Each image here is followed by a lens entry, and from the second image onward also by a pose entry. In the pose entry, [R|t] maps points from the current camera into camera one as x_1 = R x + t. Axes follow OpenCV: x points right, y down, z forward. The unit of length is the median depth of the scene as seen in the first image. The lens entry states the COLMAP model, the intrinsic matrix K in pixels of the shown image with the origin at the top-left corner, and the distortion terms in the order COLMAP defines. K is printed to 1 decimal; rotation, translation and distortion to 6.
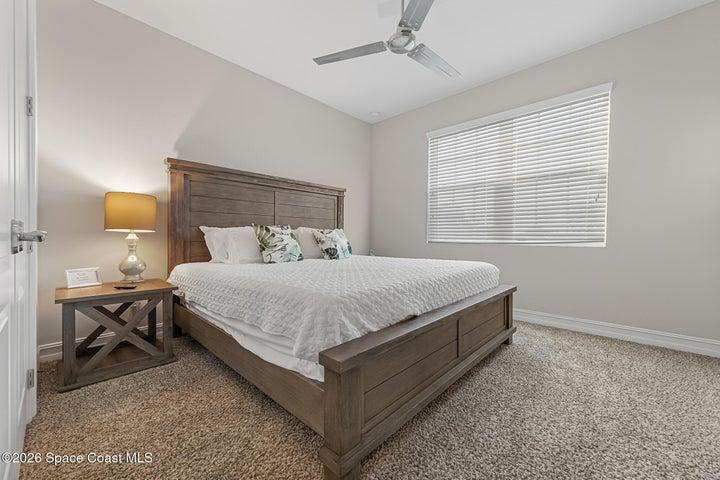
lens RADIAL K [[284.7, 0, 358.8], [0, 284.7, 241.6], [0, 0, 1]] dist [-0.000061, -0.000006]
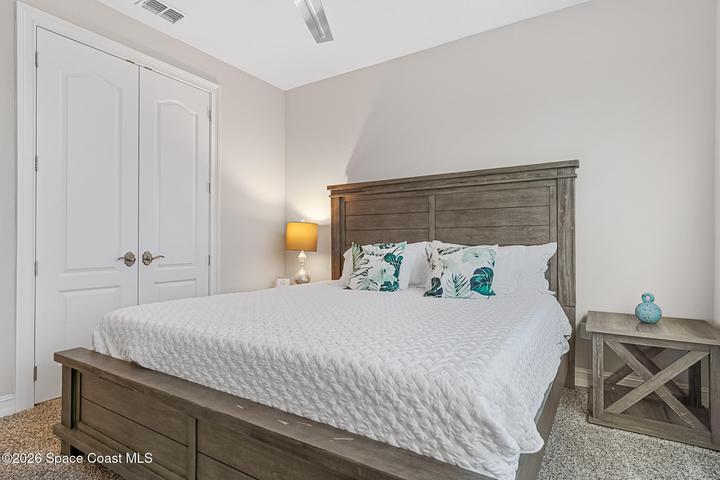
lens RADIAL K [[391.1, 0, 358.9], [0, 391.1, 238.7], [0, 0, 1]] dist [0.003099, 0.000651]
pose [[0.192702, -0.029748, -0.980806, 0.746863], [-0.016614, 0.999298, -0.033573, -0.031502], [0.981117, 0.022765, 0.192073, 0.717167]]
